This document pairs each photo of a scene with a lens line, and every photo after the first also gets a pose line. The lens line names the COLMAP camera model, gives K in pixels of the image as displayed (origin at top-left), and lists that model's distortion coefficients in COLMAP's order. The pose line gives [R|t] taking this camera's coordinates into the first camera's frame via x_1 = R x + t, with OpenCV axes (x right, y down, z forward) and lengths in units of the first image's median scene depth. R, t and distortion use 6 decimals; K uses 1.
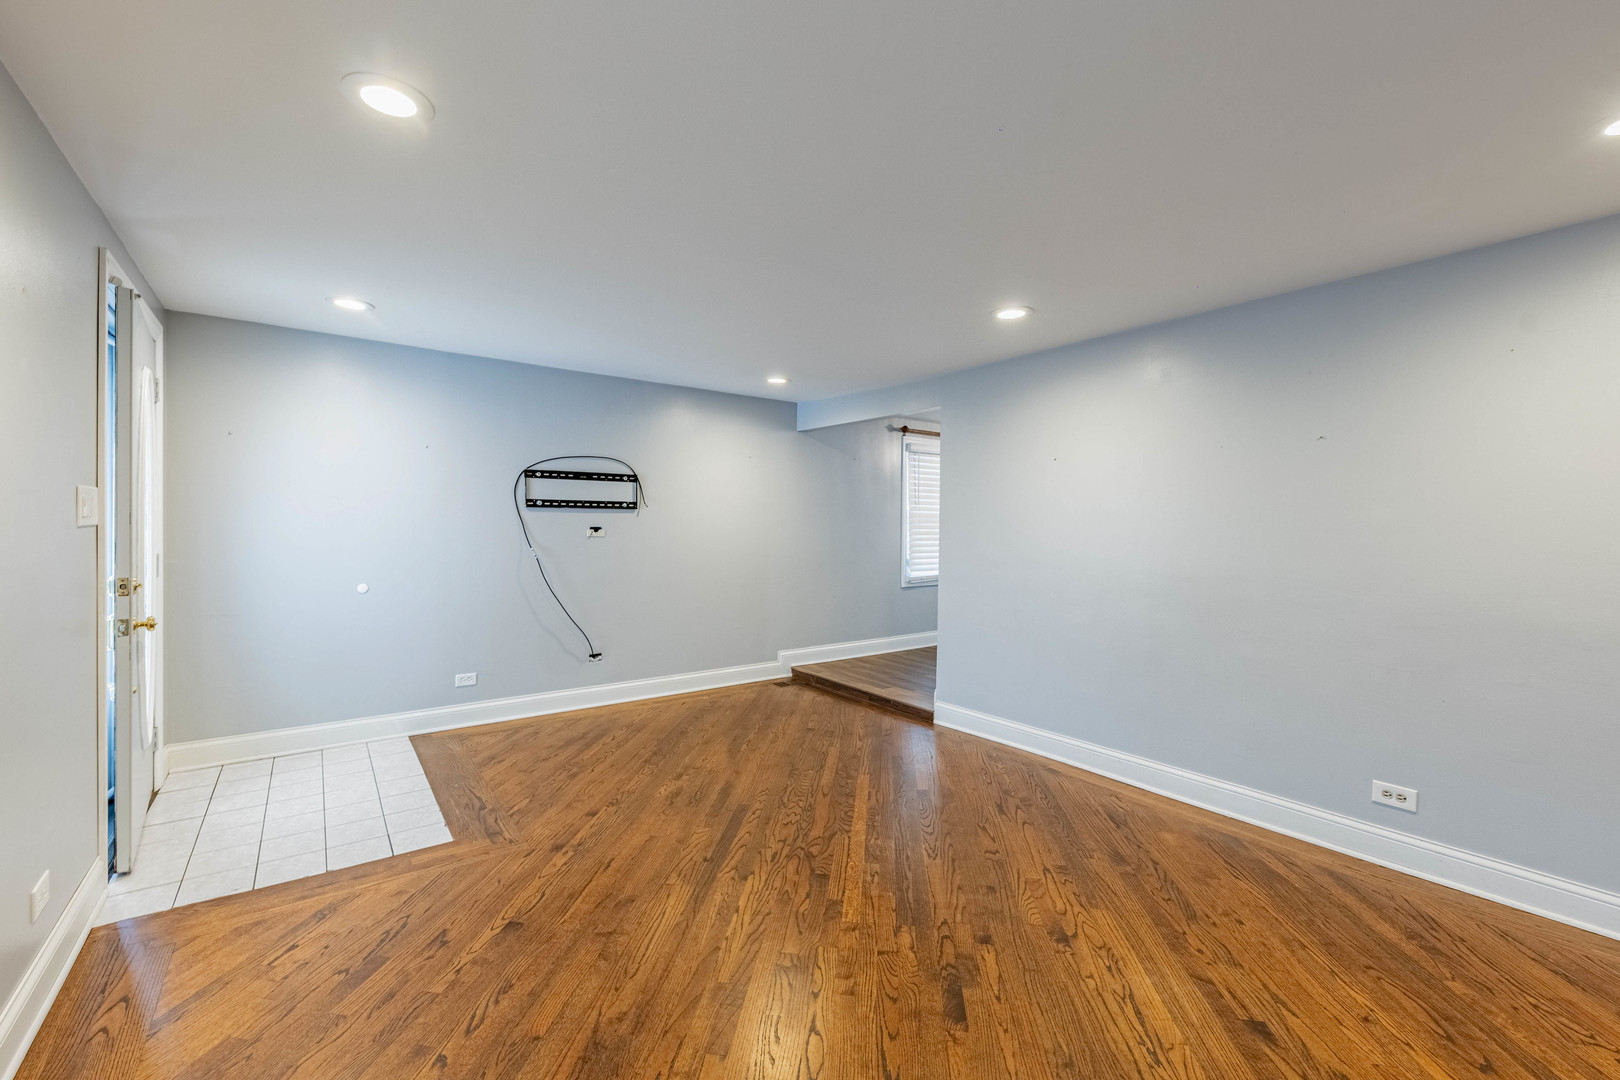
lens RADIAL K [[635.8, 0, 764.4], [0, 635.8, 509.1], [0, 0, 1]] dist [0.002953, 0.000086]
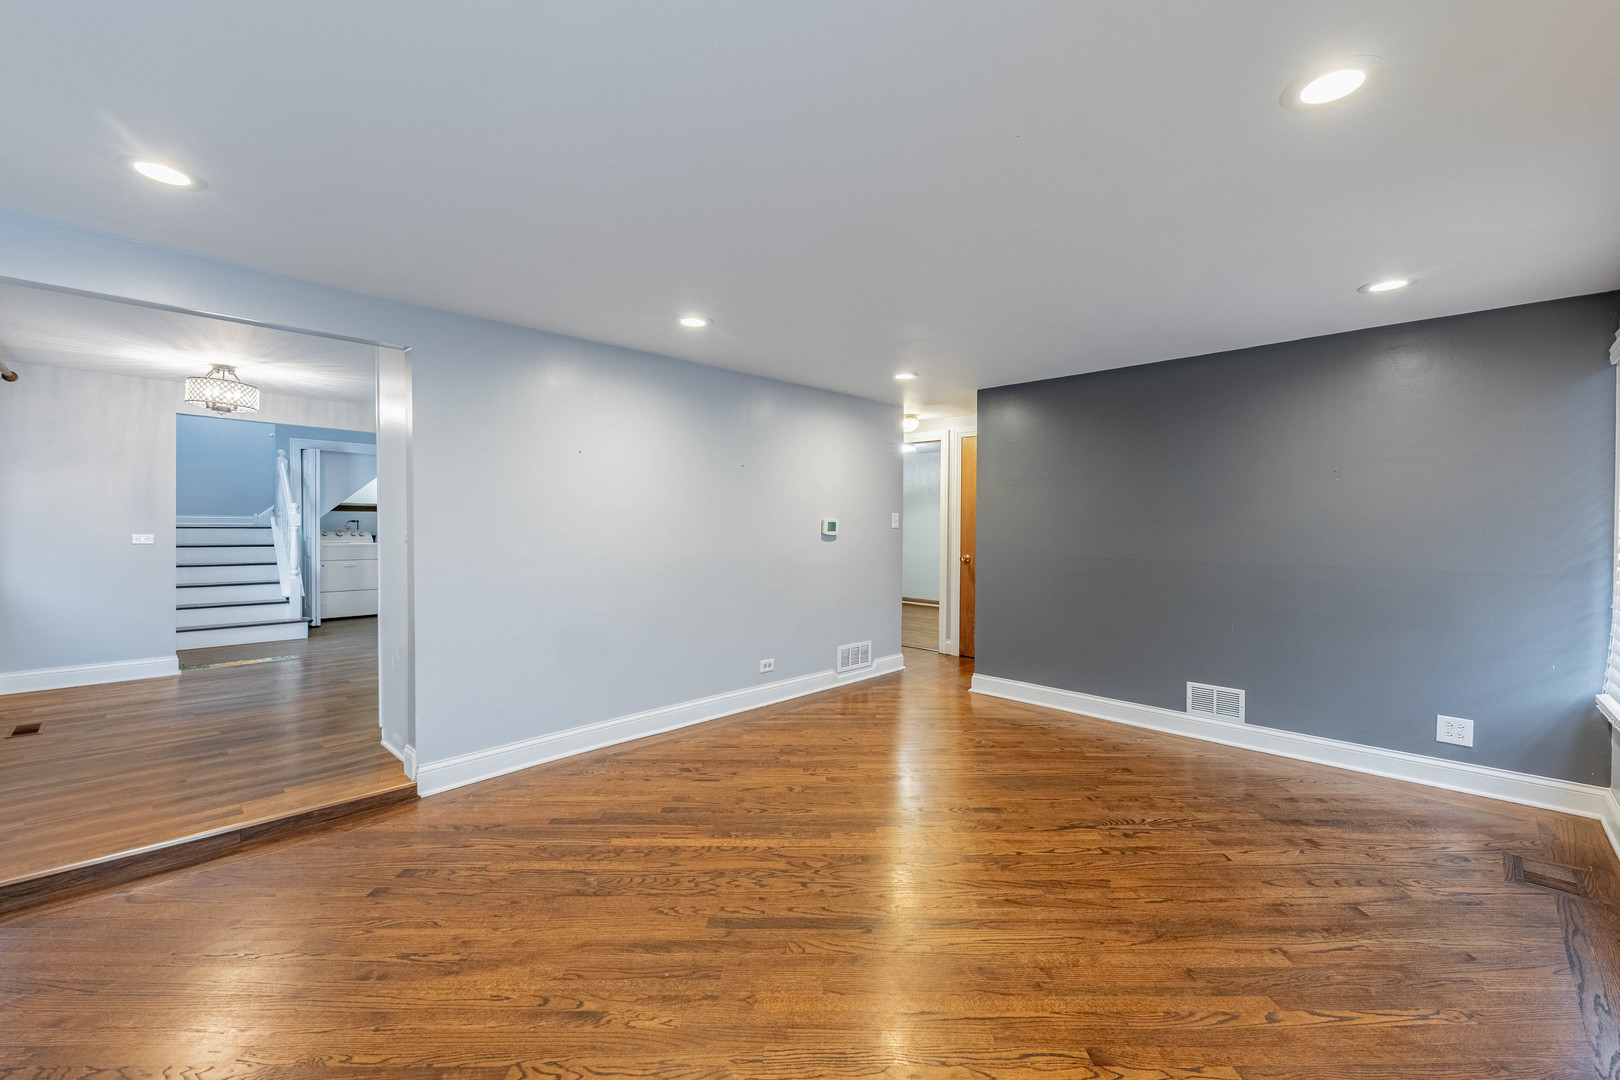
lens RADIAL K [[651.6, 0, 816.1], [0, 651.6, 523.6], [0, 0, 1]] dist [-0.000479, -0.000383]
pose [[-0.170744, -0.014767, 0.985205, -0.719457], [-0.033129, 0.999408, 0.009238, 0.015491], [-0.984758, -0.031062, -0.171132, 0.977684]]
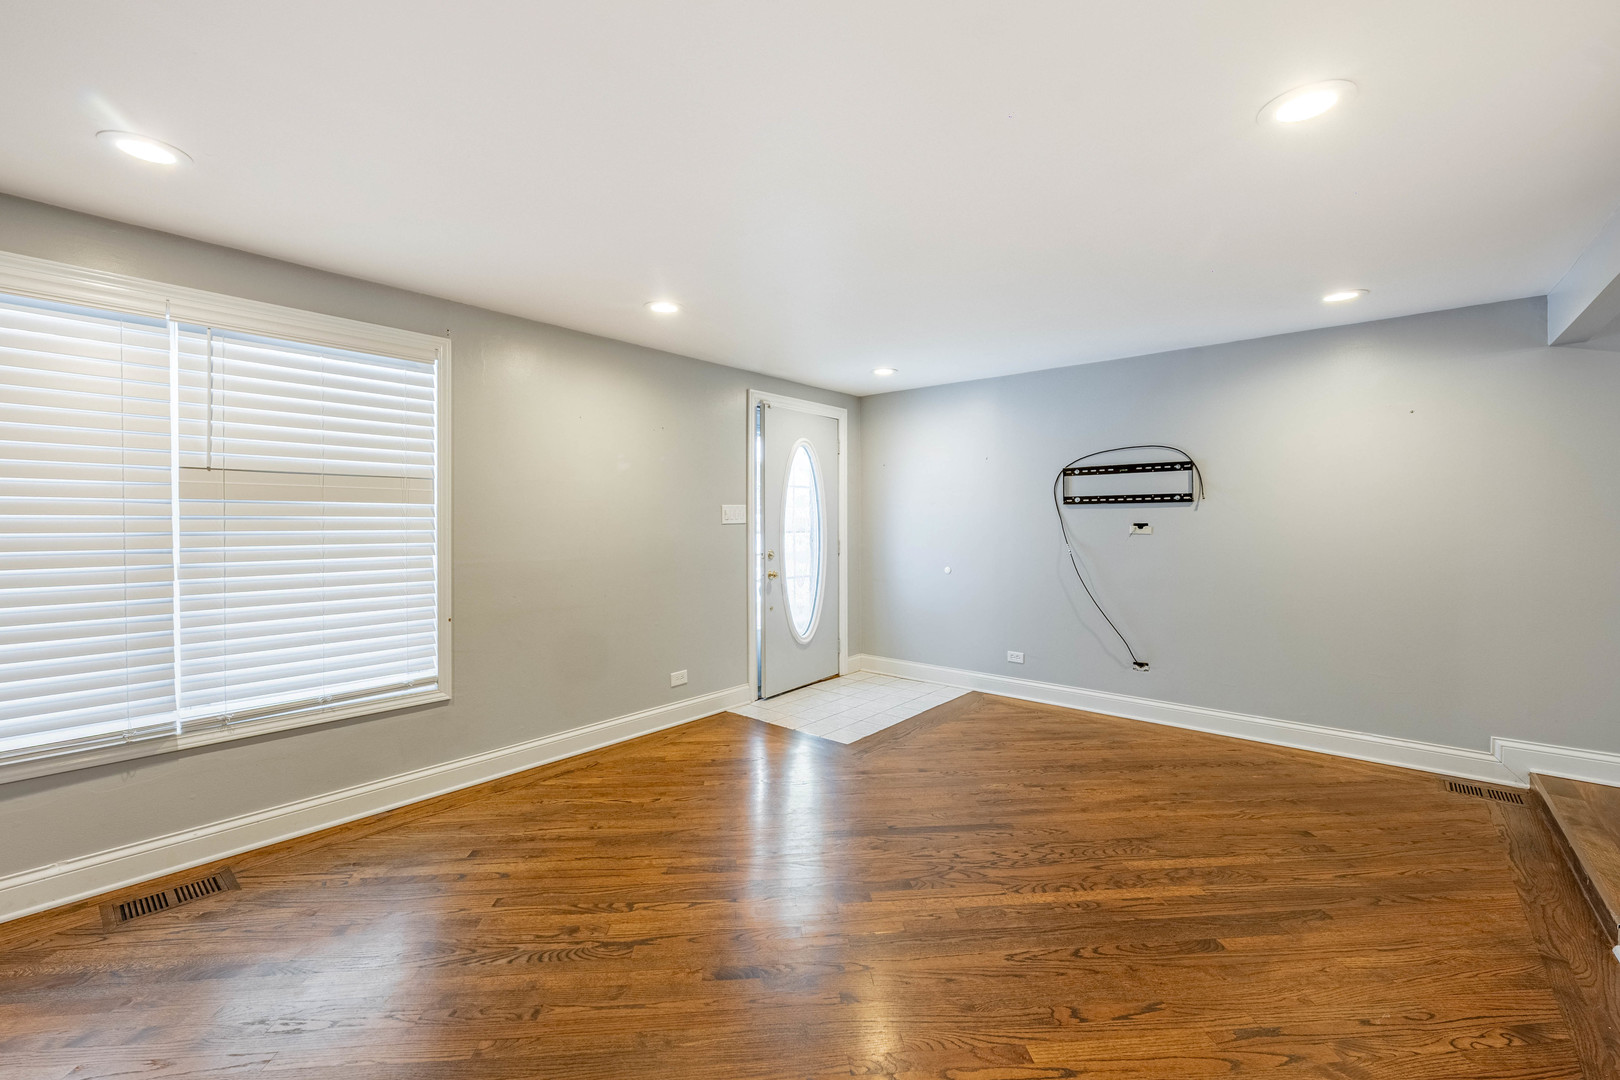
lens RADIAL K [[670.6, 0, 853.4], [0, 670.6, 504.2], [0, 0, 1]] dist [0.004825, 0.000159]
pose [[0.293679, -0.034032, -0.955298, 0.801686], [0.027963, 0.999244, -0.027001, 0.022899], [0.955495, -0.018784, 0.294409, 0.486481]]
